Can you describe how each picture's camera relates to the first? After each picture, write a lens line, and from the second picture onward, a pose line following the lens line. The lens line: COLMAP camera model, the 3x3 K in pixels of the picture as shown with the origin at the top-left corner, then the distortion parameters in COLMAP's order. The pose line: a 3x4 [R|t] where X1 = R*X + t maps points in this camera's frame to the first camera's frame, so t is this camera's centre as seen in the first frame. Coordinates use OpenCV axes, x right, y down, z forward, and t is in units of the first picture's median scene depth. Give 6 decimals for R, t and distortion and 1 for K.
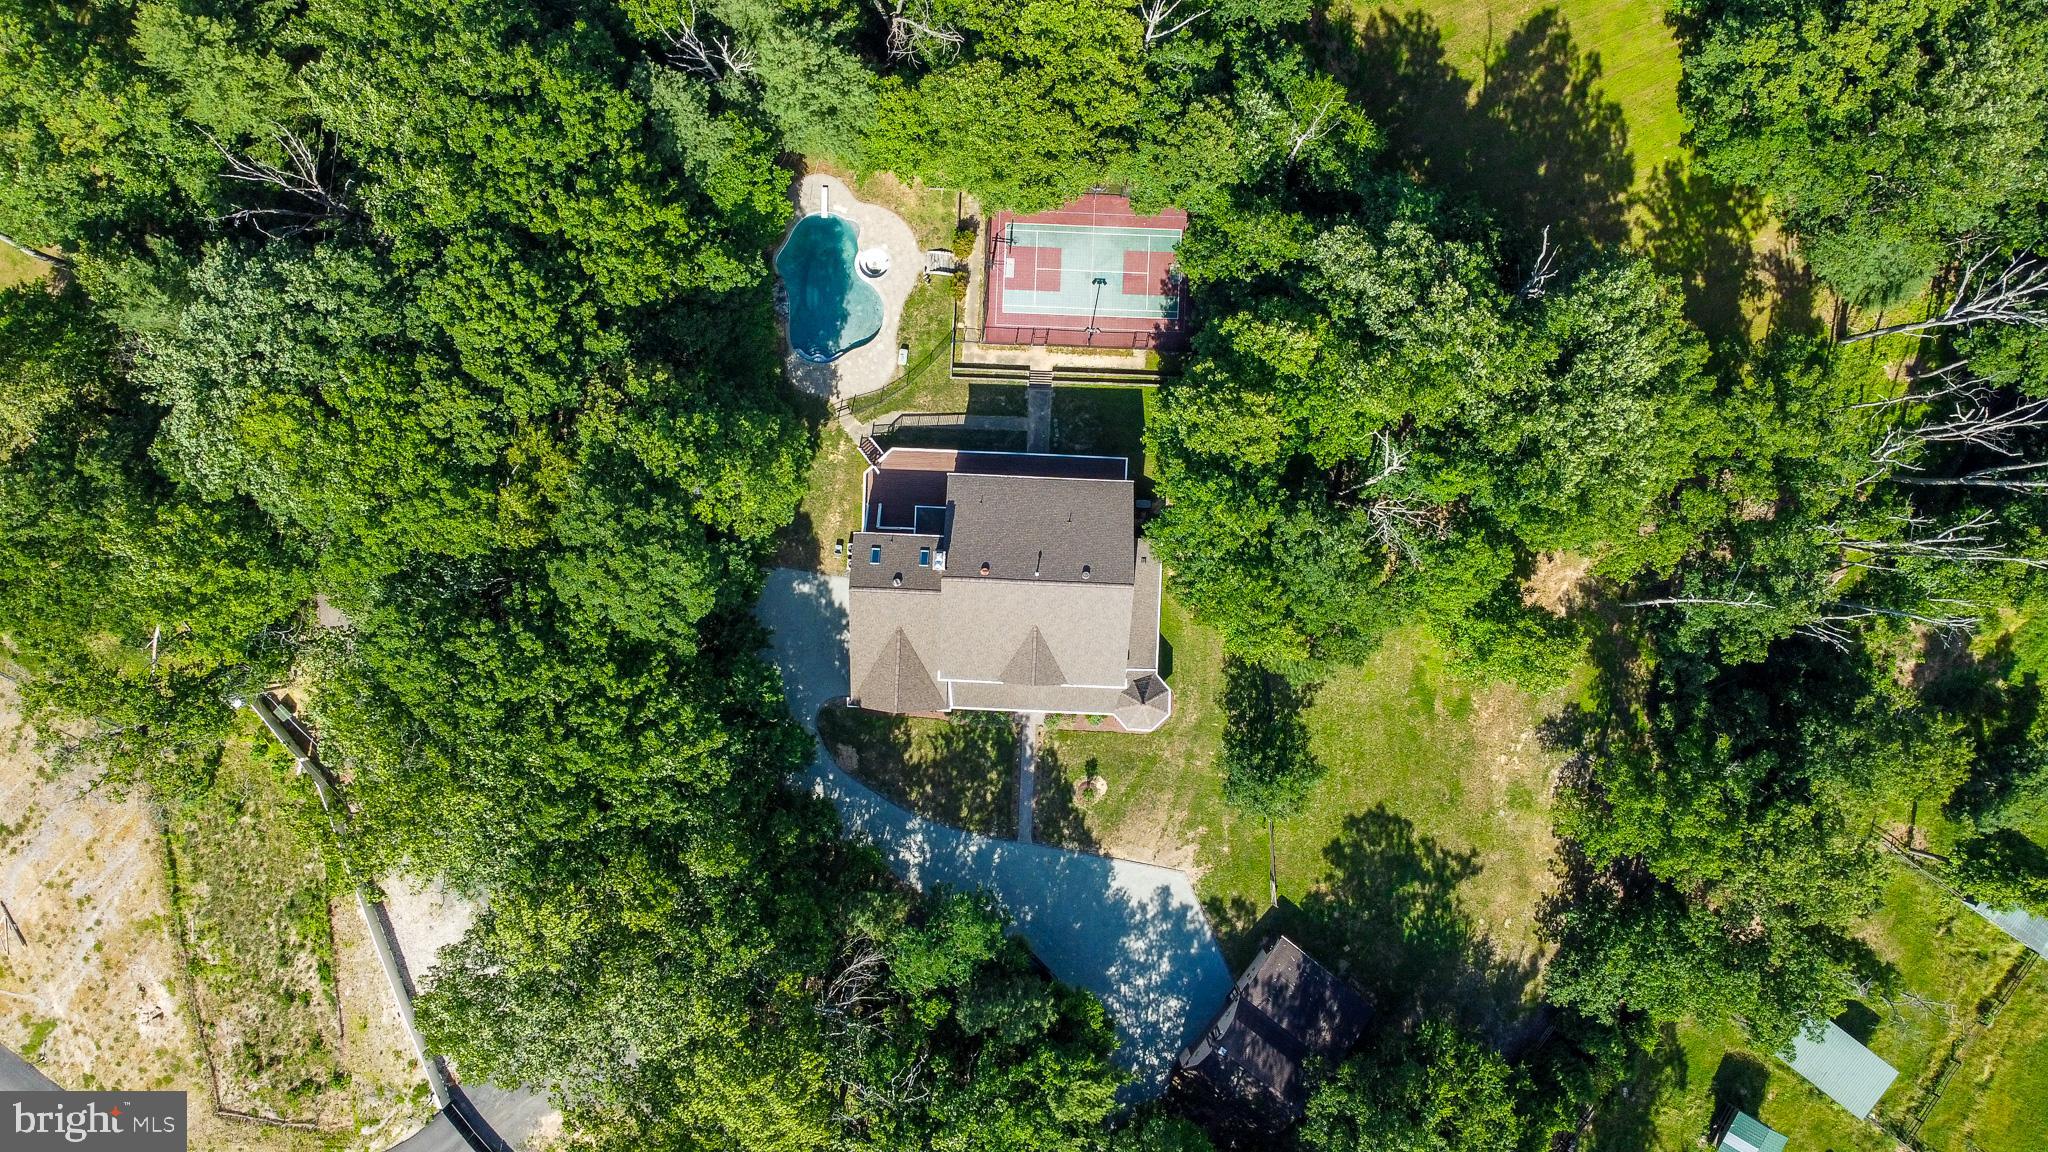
lens RADIAL K [[1557.1, 0, 1016.5], [0, 1557.1, 584.3], [0, 0, 1]] dist [0.004765, 0.003300]
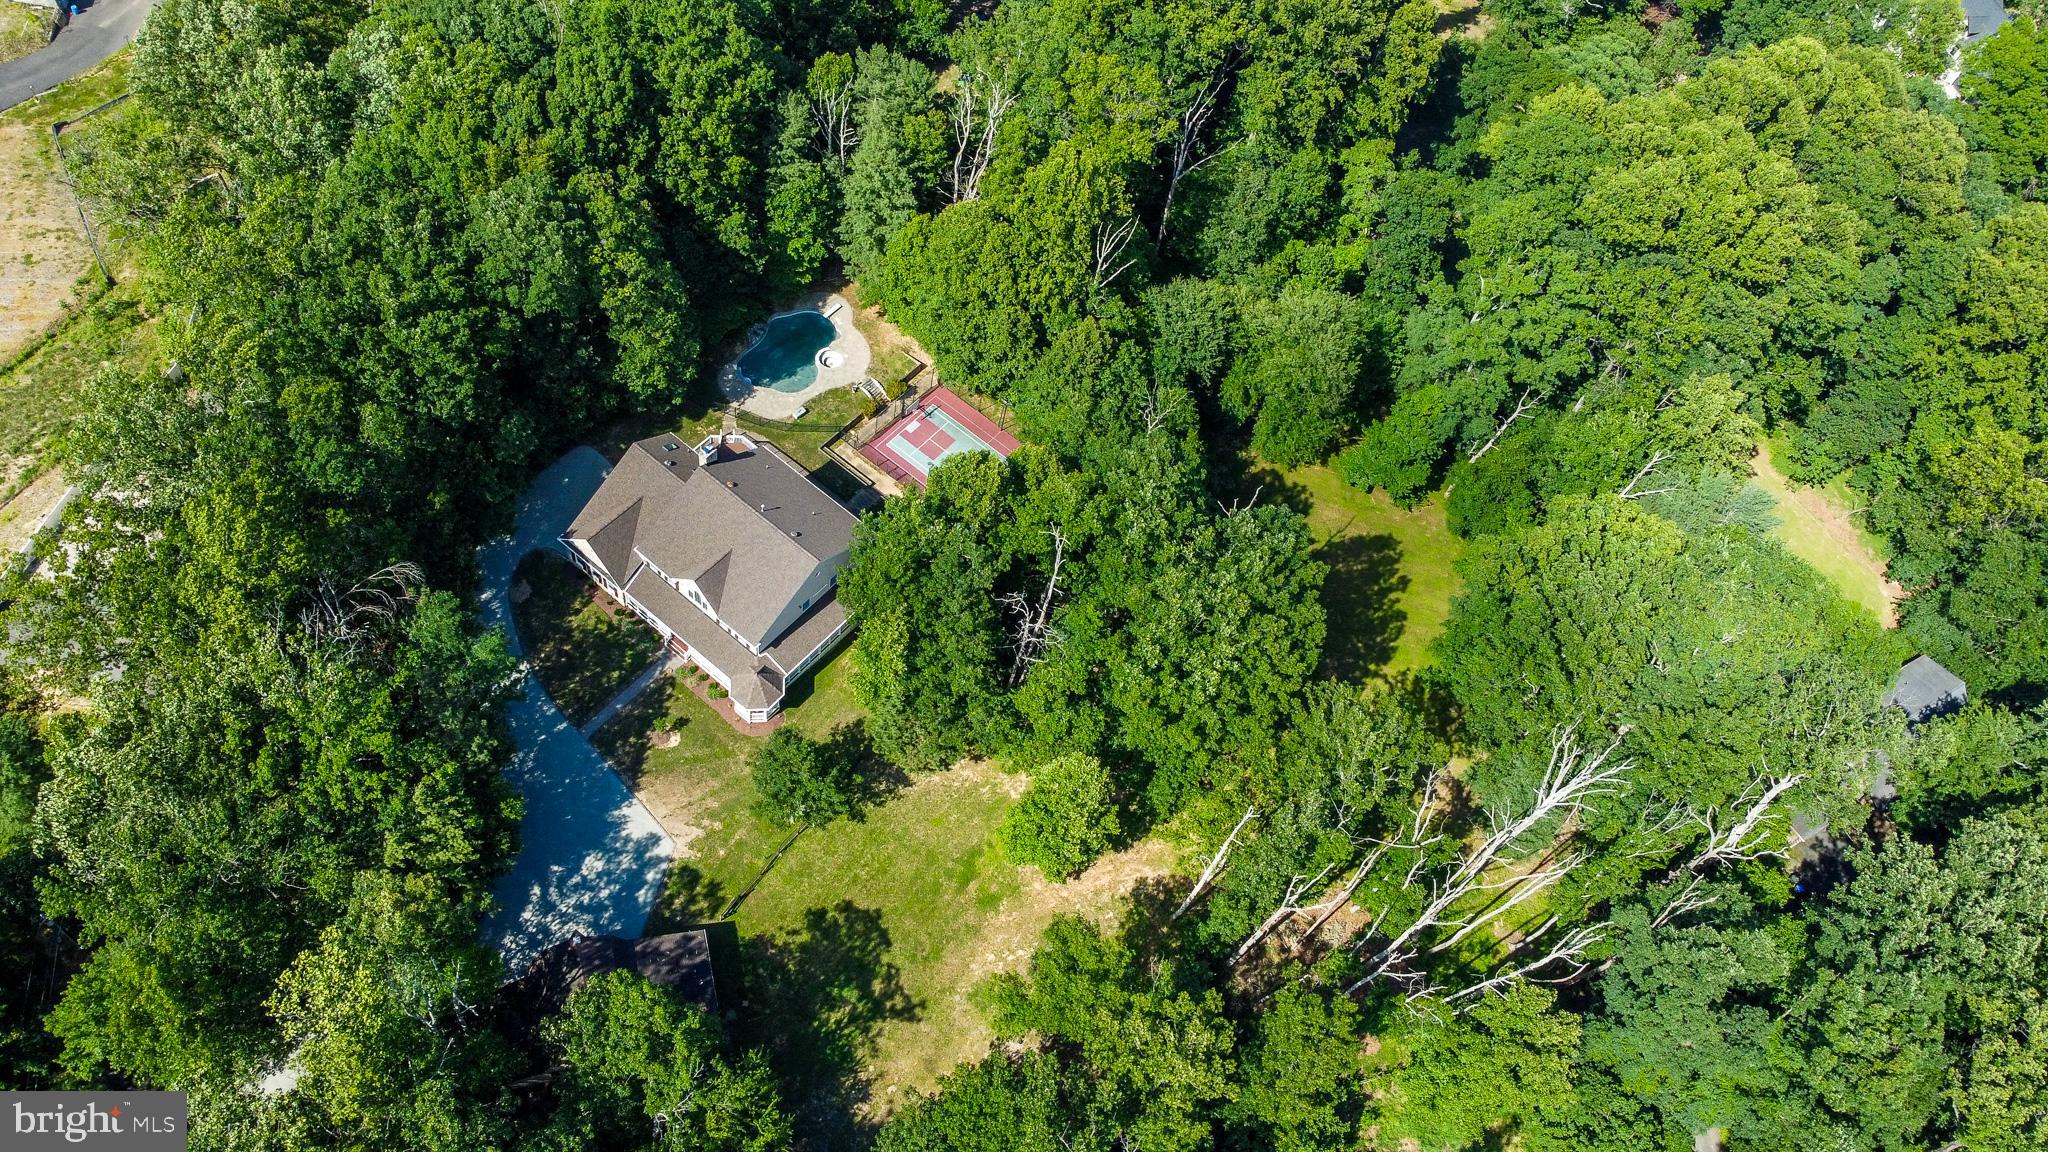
lens RADIAL K [[1557.1, 0, 1016.5], [0, 1557.1, 584.3], [0, 0, 1]] dist [0.004765, 0.003300]
pose [[0.803433, 0.542031, -0.246371, 0.435808], [-0.580331, 0.620422, -0.527535, 0.484793], [-0.133086, 0.566815, 0.813025, 0.062438]]
